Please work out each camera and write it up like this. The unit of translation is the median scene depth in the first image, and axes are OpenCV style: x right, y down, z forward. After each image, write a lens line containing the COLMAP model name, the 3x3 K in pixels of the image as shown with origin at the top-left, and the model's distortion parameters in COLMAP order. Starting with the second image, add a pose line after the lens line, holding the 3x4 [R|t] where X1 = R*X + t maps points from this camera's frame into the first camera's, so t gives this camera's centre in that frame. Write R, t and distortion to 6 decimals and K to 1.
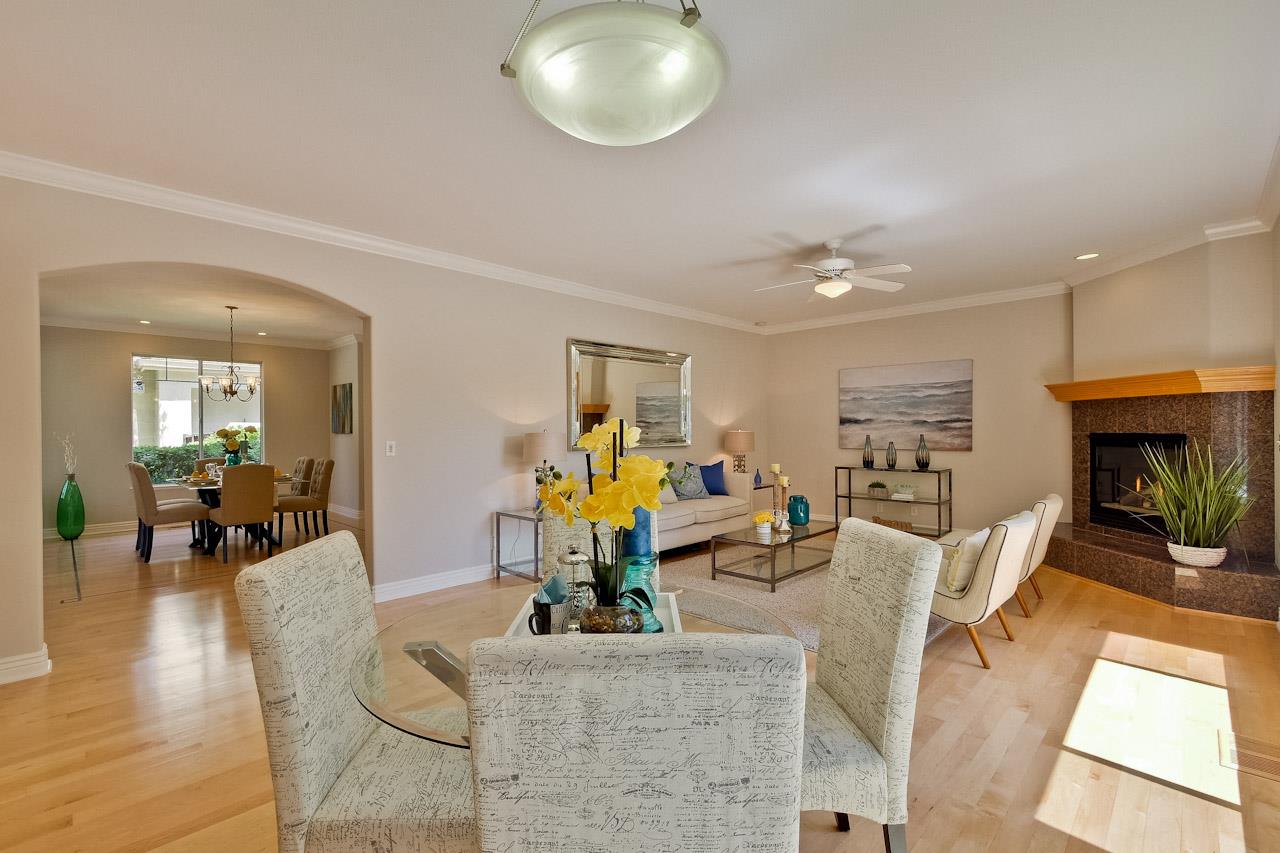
lens RADIAL K [[563.5, 0, 637.2], [0, 563.5, 428.9], [0, 0, 1]] dist [0.001099, 0.000940]
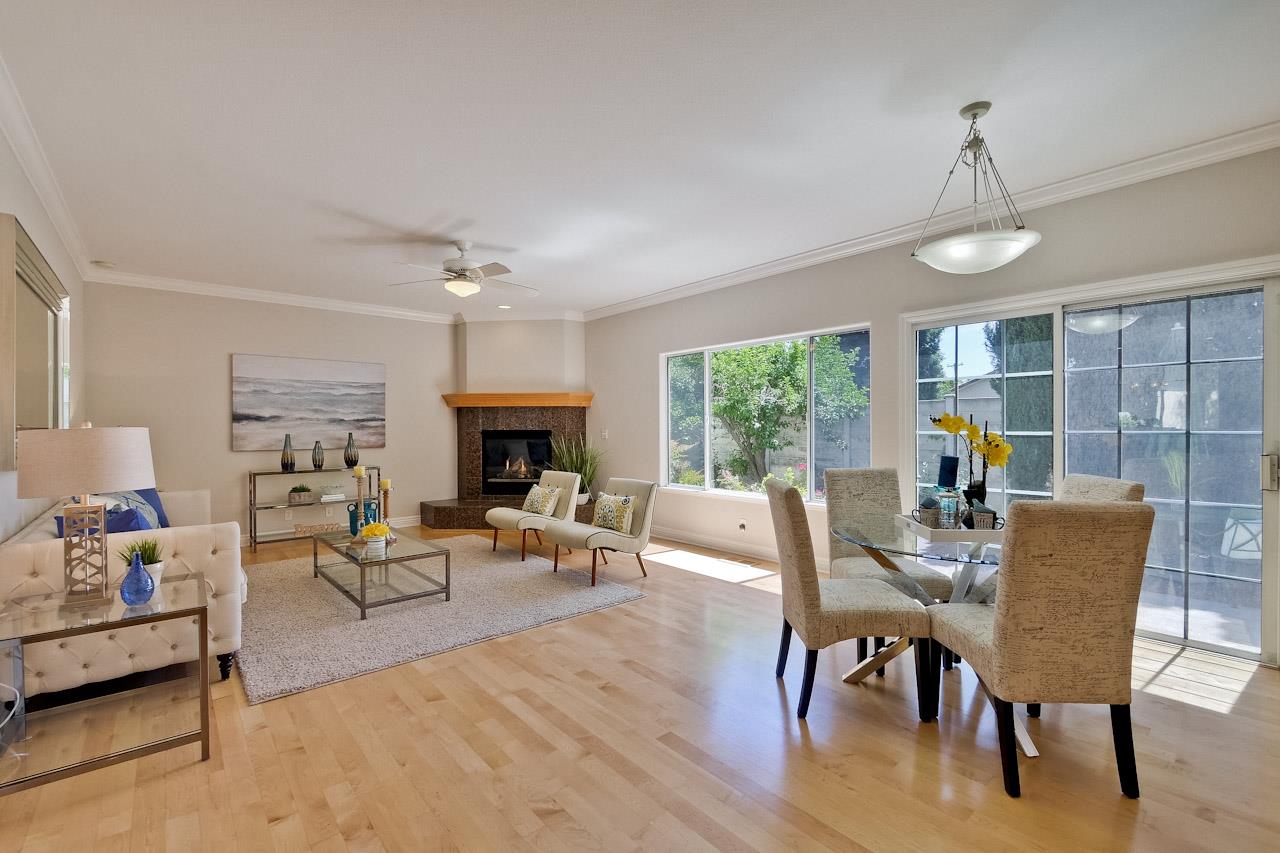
lens RADIAL K [[563.5, 0, 621.0], [0, 563.5, 430.0], [0, 0, 1]] dist [0.001099, 0.000940]
pose [[0.108052, 0.002432, 0.994142, -0.430504], [0.002341, 0.999994, -0.002700, 0.008715], [-0.994142, 0.002619, 0.108046, 0.404957]]
